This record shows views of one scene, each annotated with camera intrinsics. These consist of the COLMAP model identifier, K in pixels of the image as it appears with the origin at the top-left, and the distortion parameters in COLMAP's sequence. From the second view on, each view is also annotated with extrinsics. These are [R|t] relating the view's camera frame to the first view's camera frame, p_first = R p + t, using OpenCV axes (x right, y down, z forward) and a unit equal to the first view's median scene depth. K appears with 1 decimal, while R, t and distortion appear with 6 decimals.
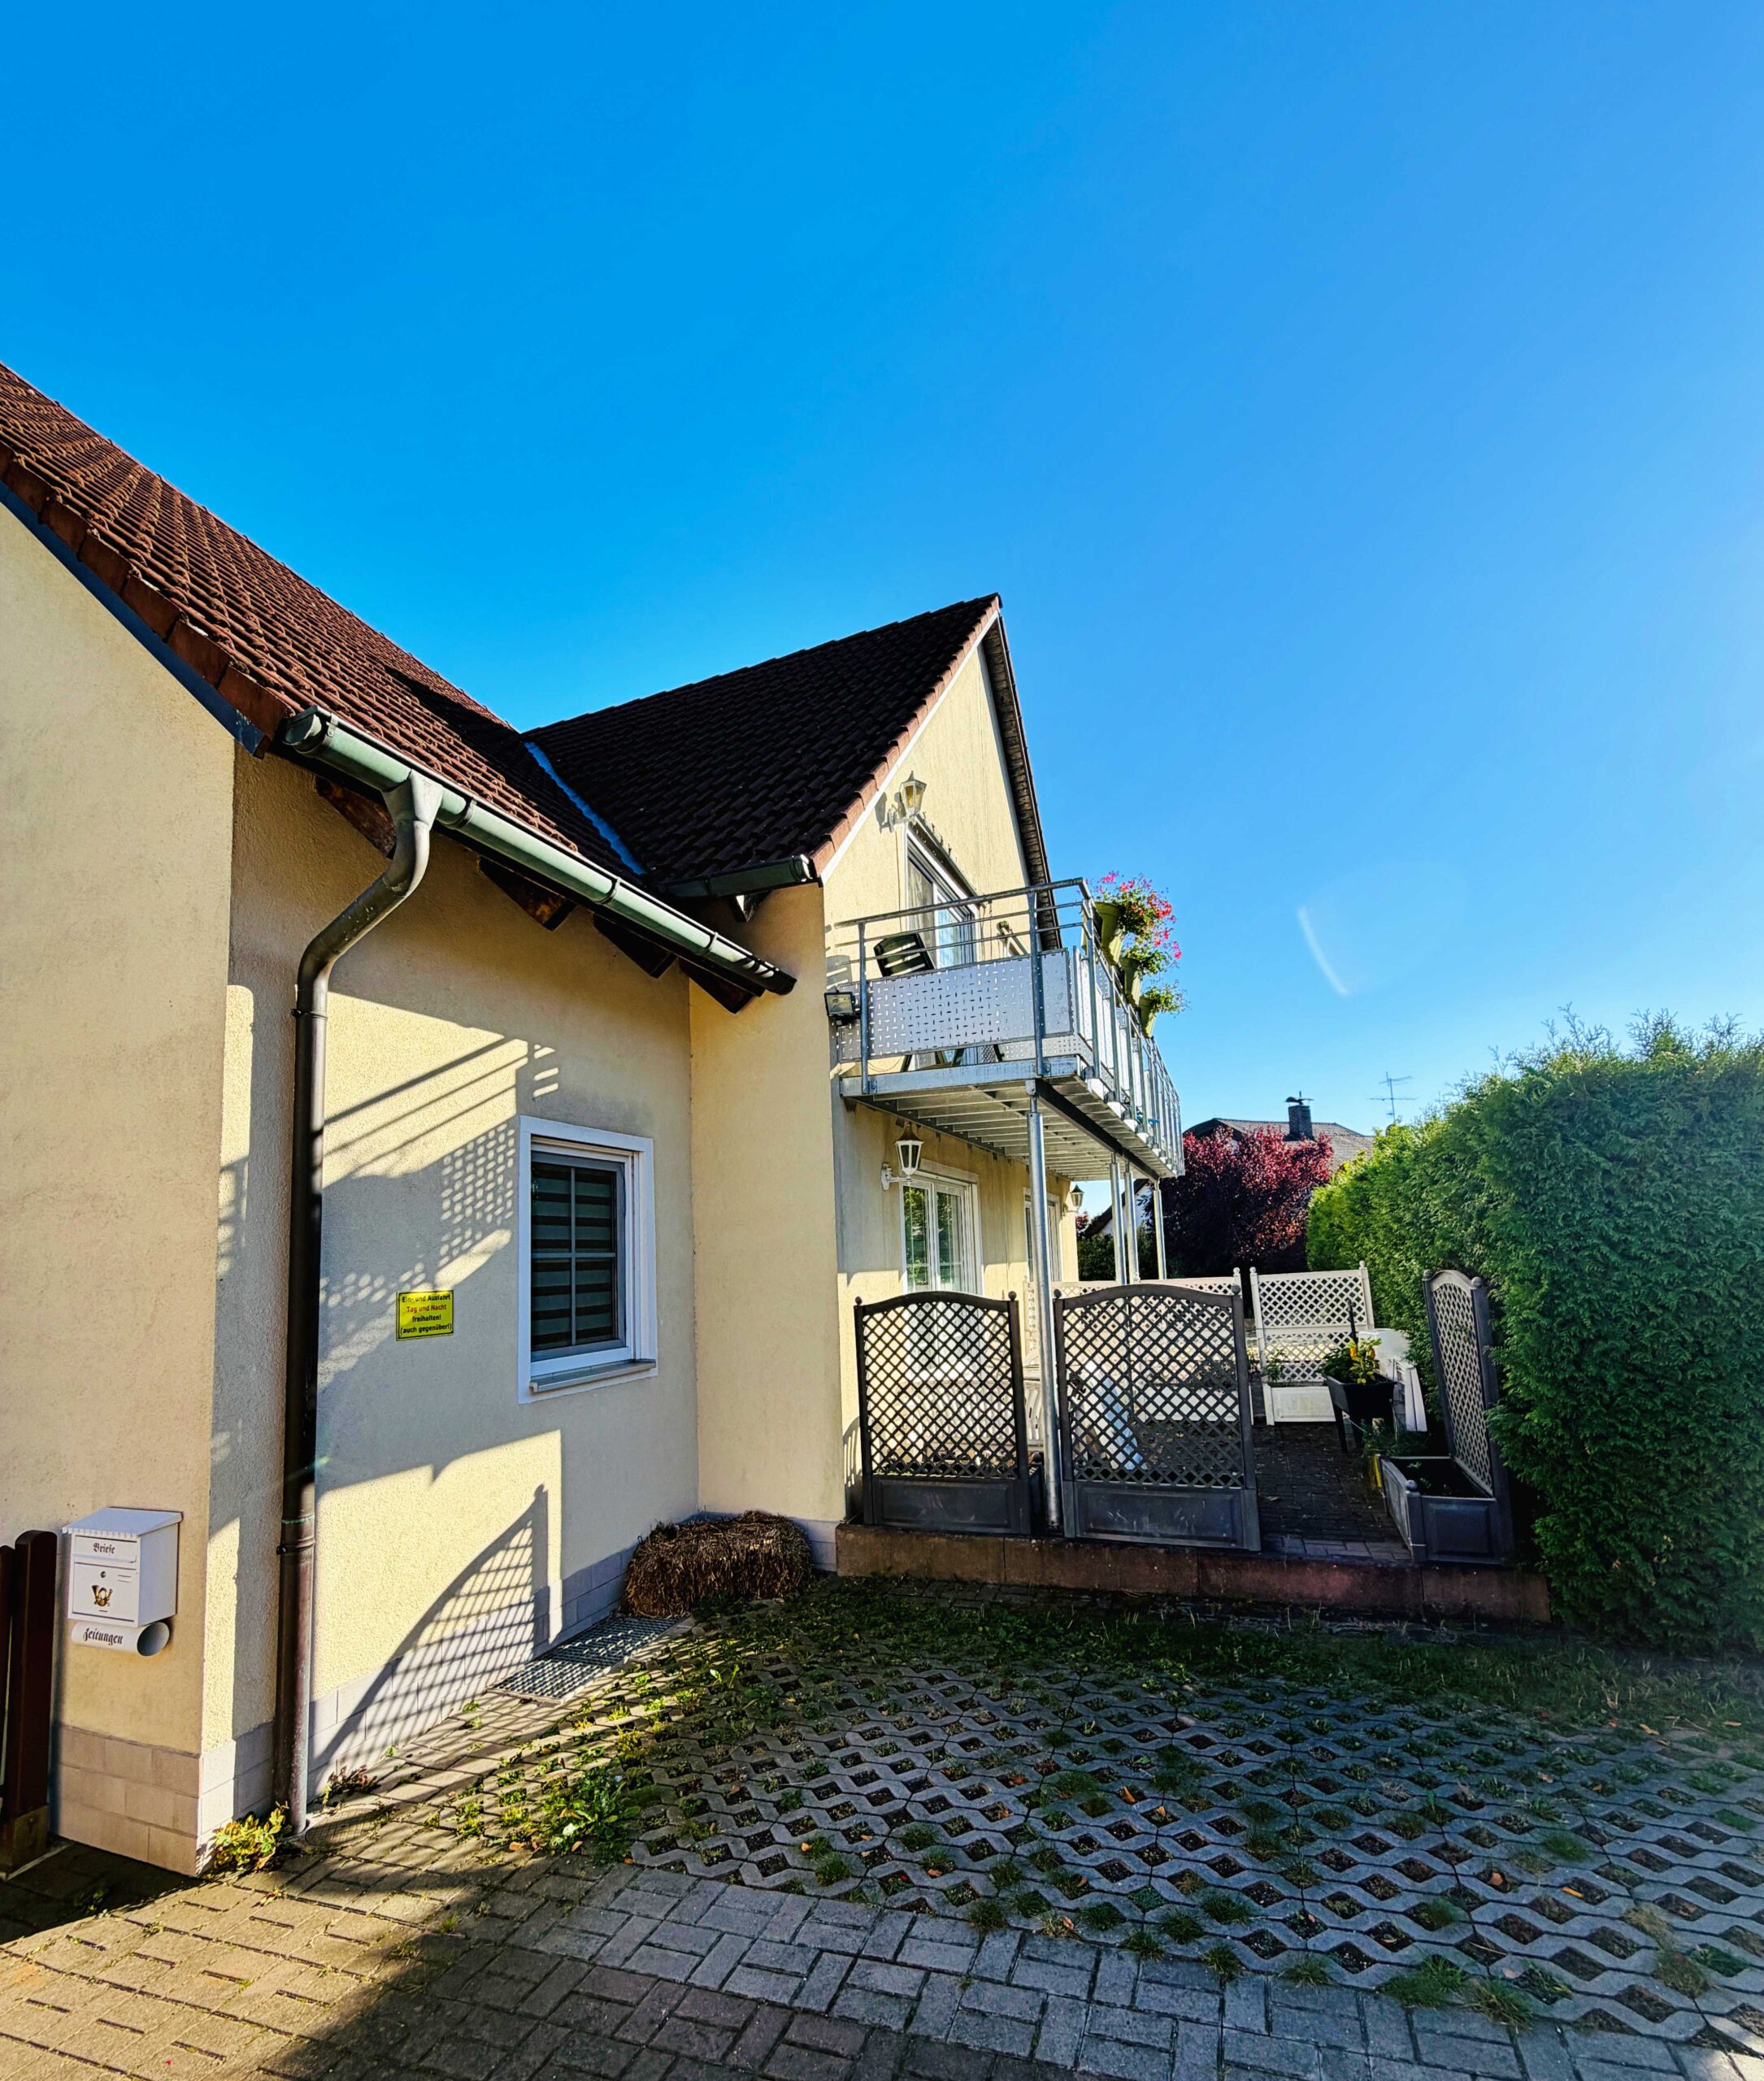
lens RADIAL K [[949.0, 0, 907.0], [0, 949.0, 1163.1], [0, 0, 1]] dist [-0.002639, 0.000972]
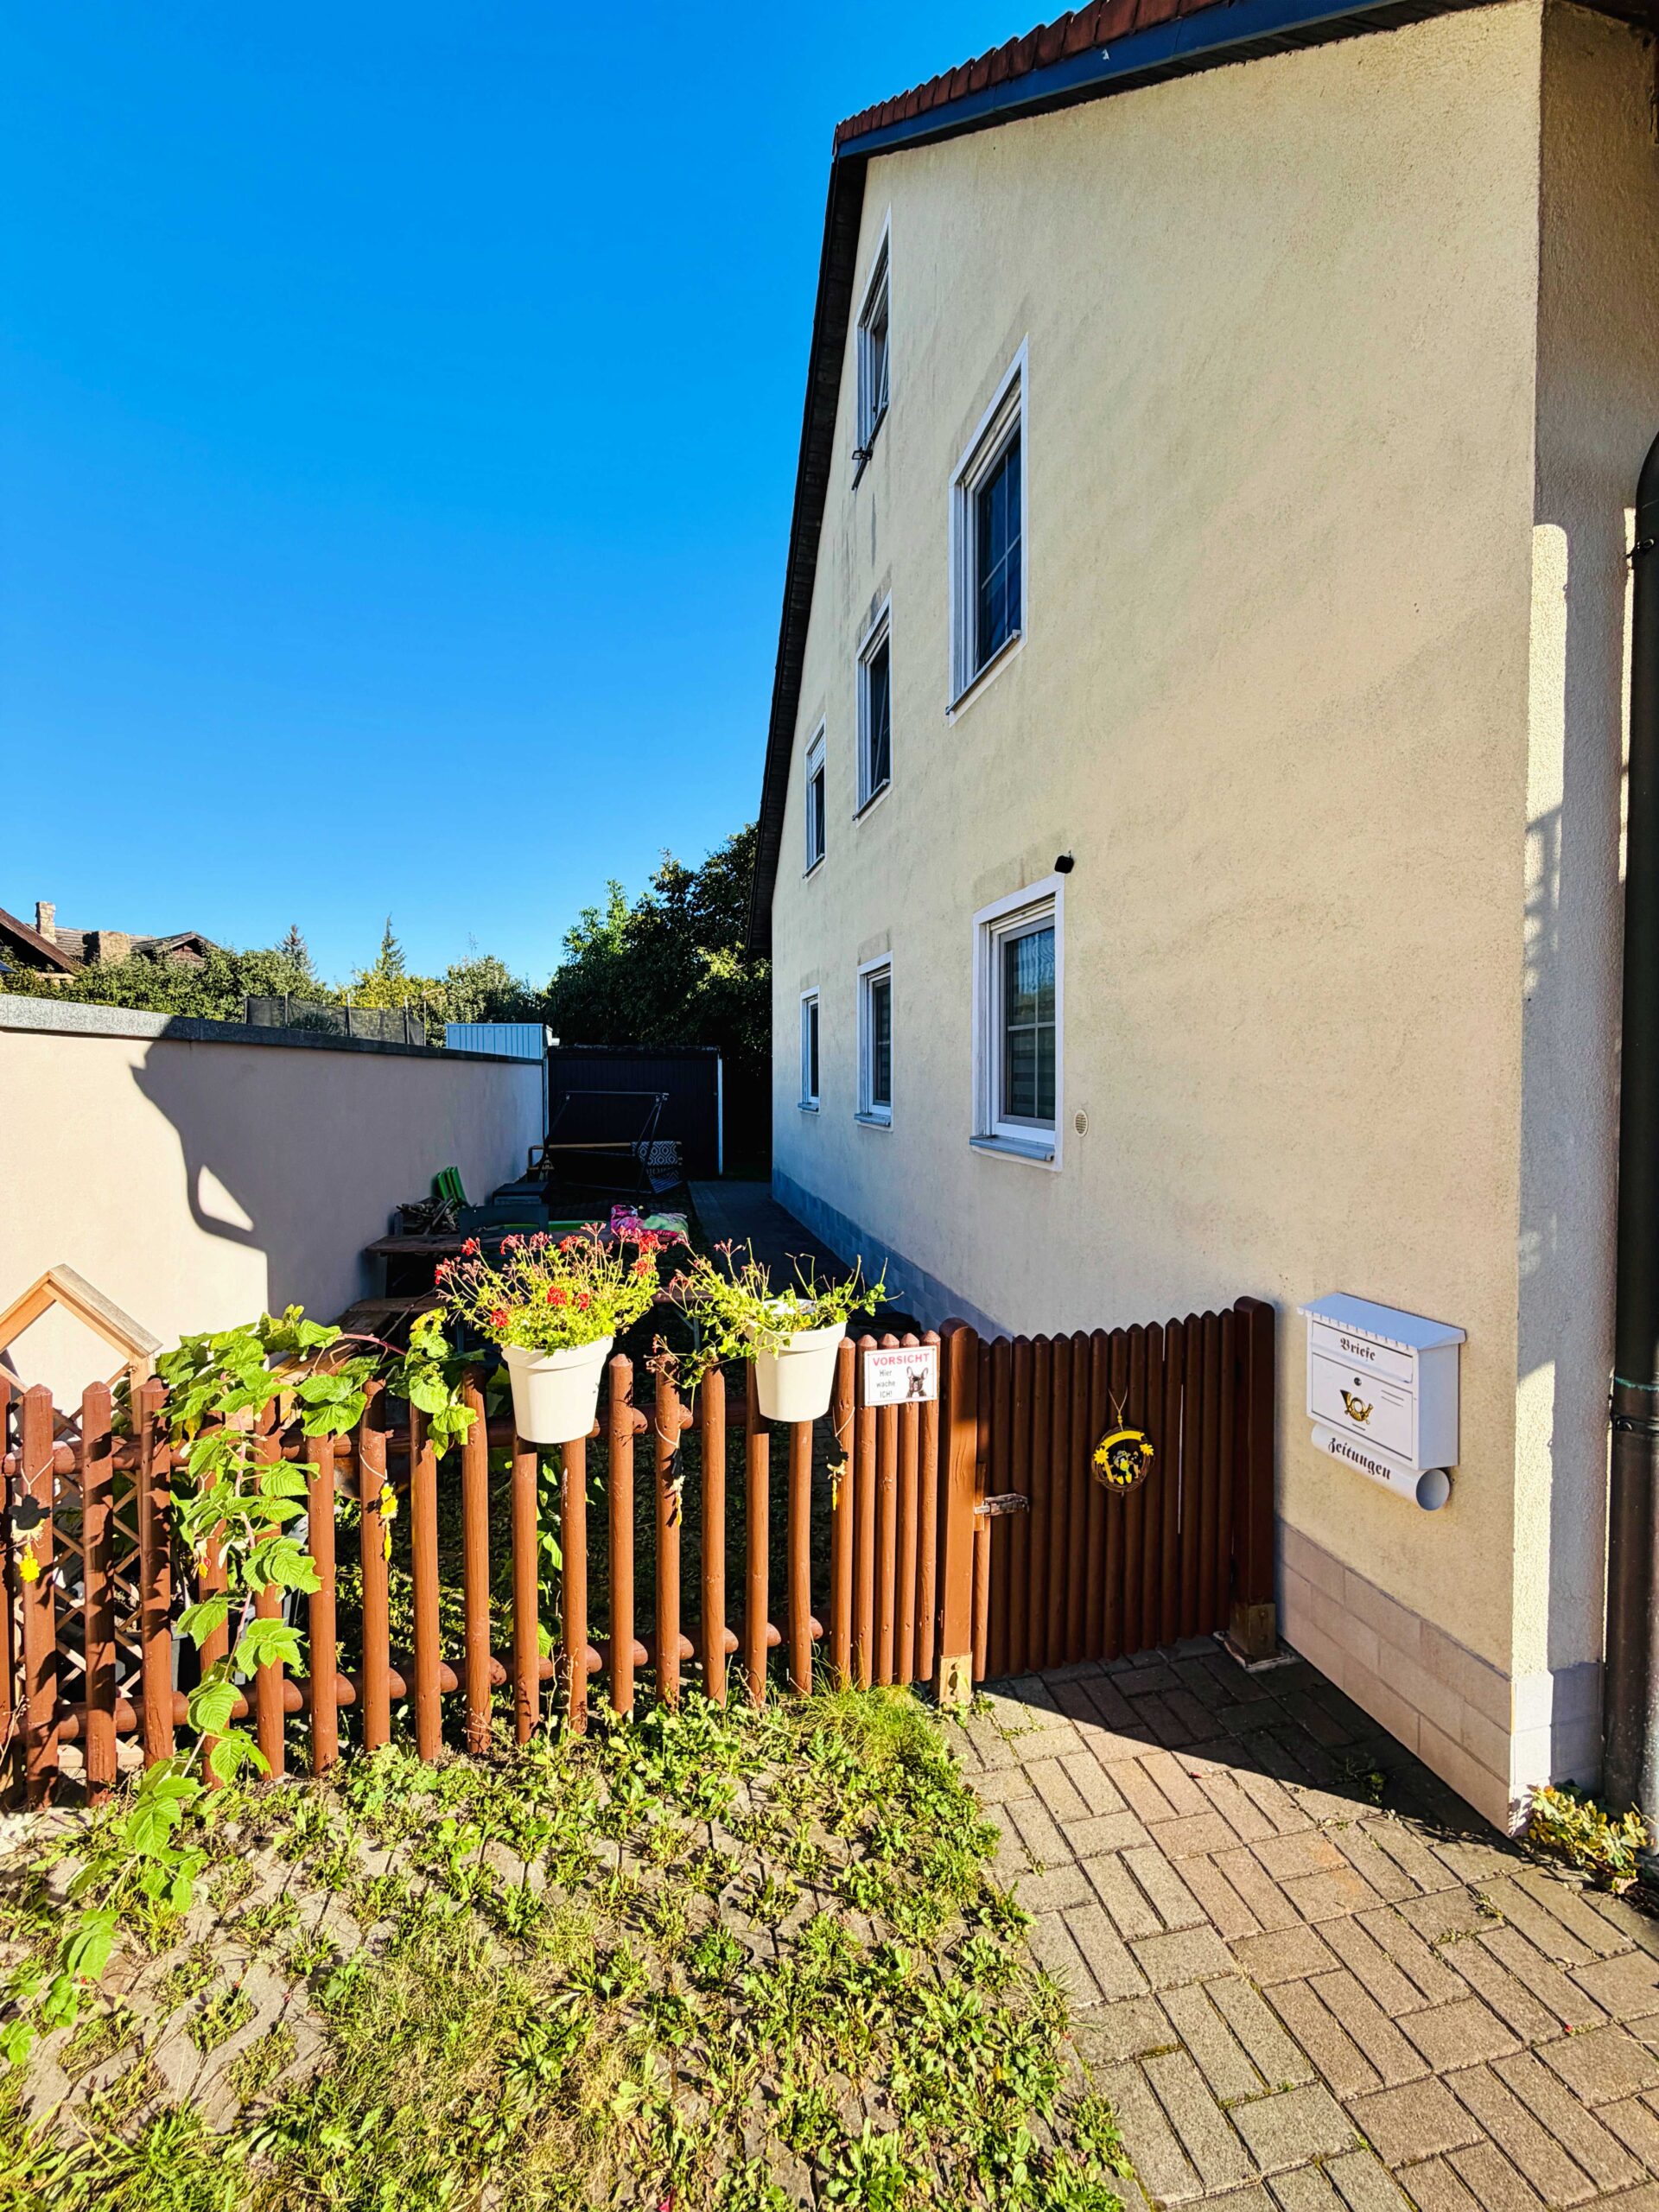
lens RADIAL K [[878.2, 0, 829.5], [0, 878.2, 1108.4], [0, 0, 1]] dist [0.010893, 0.000284]
pose [[0.550342, 0.070690, -0.831941, -0.438515], [0.066309, 0.989562, 0.127947, 0.080140], [0.832302, -0.125580, 0.539910, 0.243190]]
